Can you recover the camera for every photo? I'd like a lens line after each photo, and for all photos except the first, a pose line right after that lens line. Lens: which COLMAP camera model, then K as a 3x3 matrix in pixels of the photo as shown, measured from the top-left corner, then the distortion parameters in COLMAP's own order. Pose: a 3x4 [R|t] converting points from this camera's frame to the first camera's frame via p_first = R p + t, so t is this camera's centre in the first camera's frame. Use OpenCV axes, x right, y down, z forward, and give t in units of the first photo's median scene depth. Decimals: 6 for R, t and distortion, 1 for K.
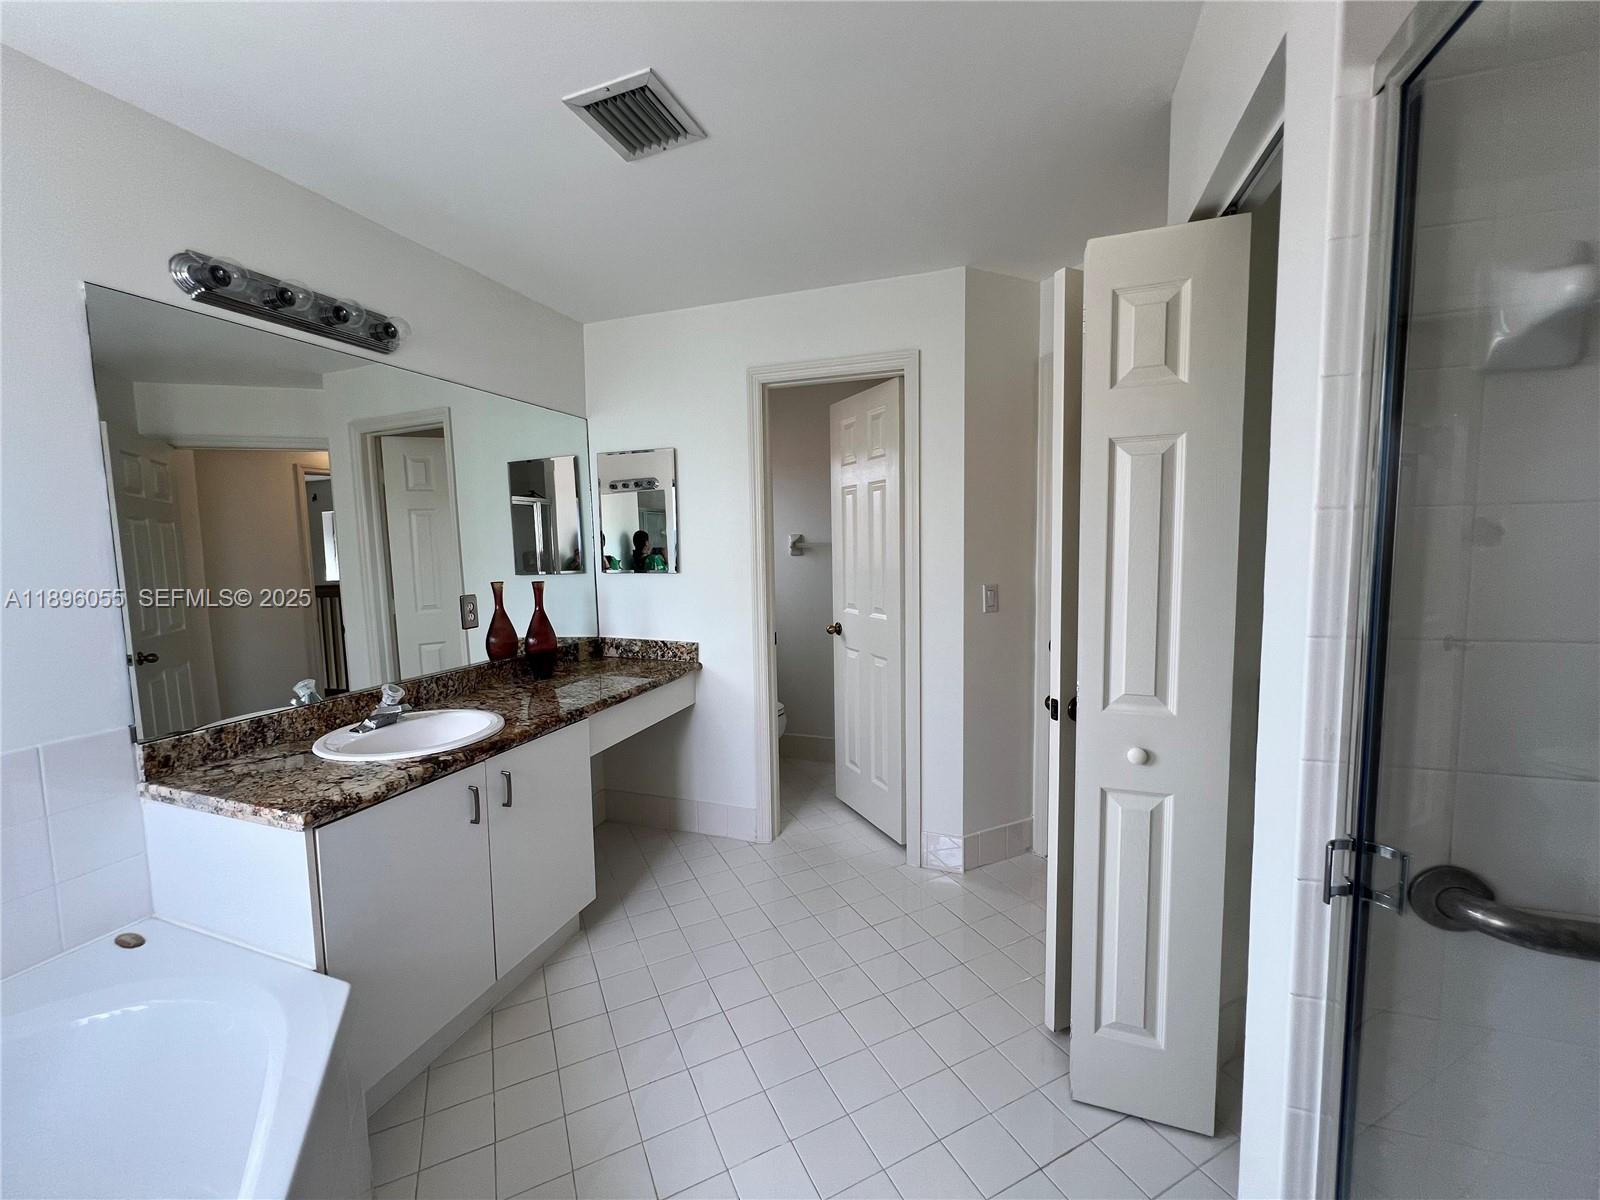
lens RADIAL K [[641.0, 0, 797.0], [0, 641.0, 603.2], [0, 0, 1]] dist [-0.001437, 0.001284]
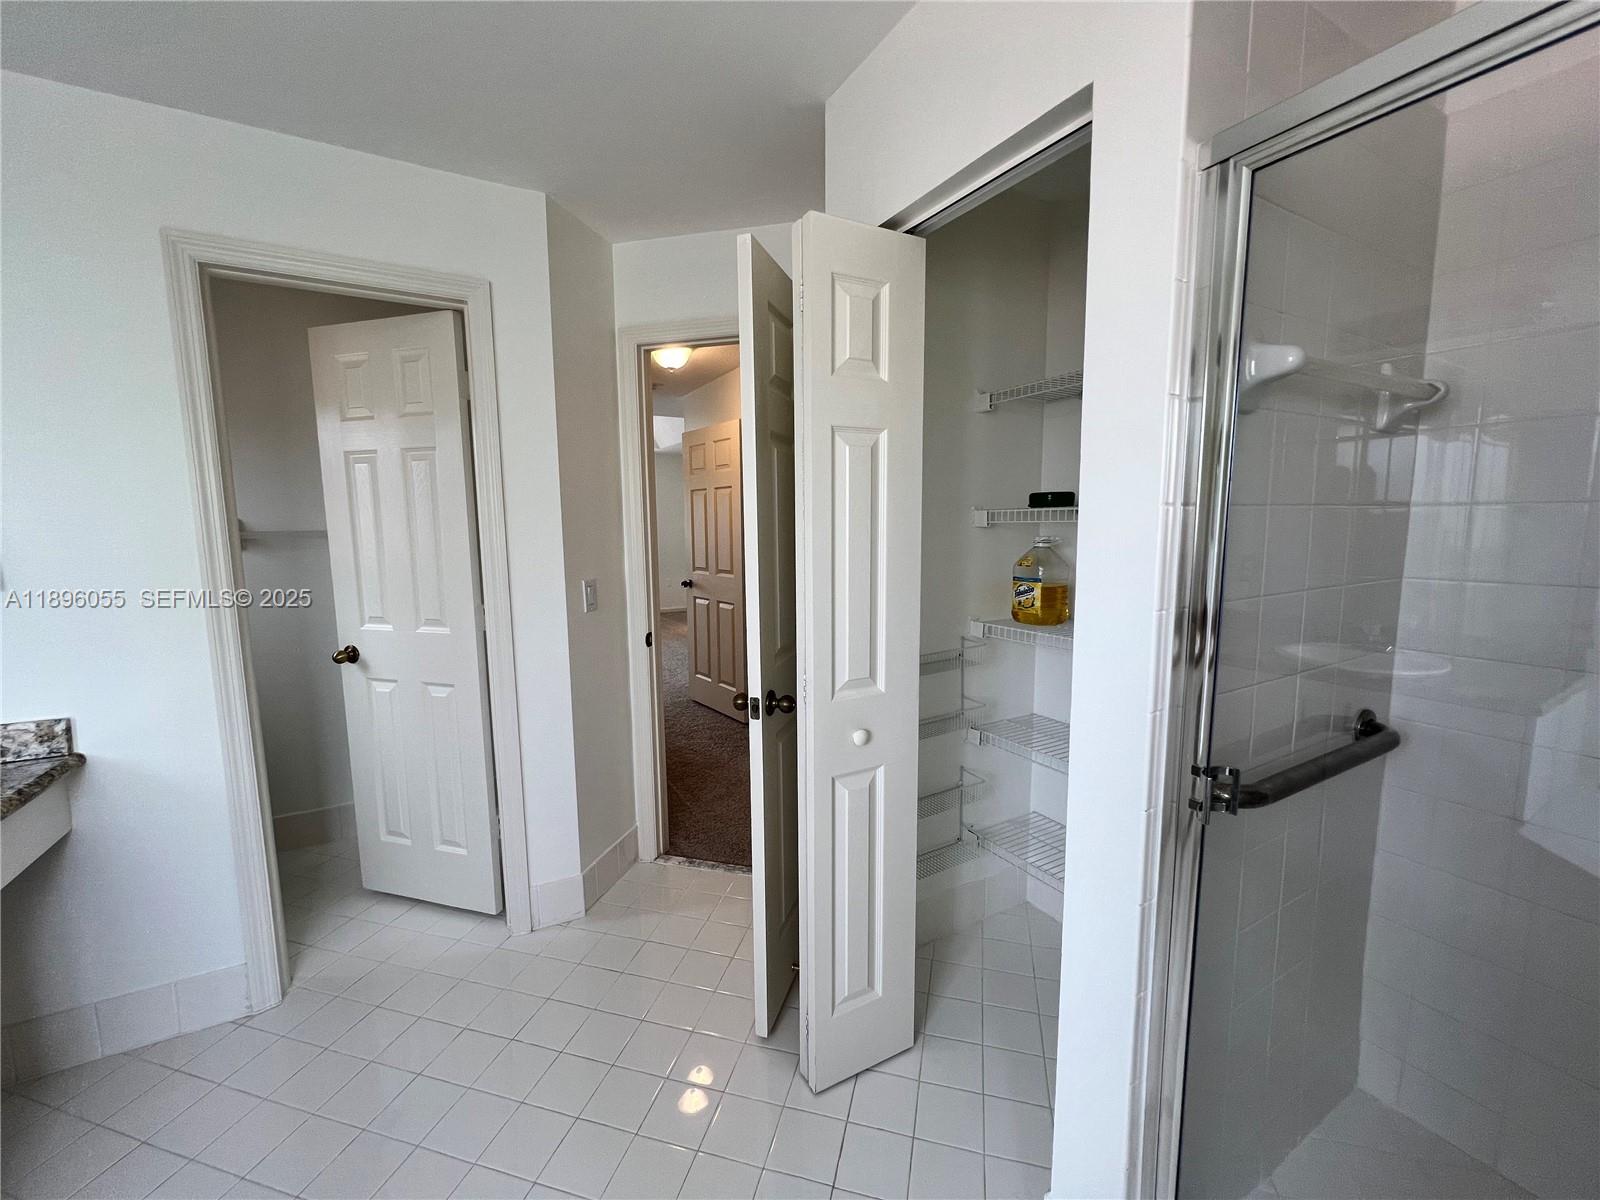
lens RADIAL K [[641.0, 0, 800.1], [0, 641.0, 601.2], [0, 0, 1]] dist [-0.001437, 0.001284]
pose [[0.663794, -0.081818, 0.743427, -0.151164], [0.070336, 0.996422, 0.046860, -0.019692], [-0.744601, 0.021185, 0.667174, 0.195577]]
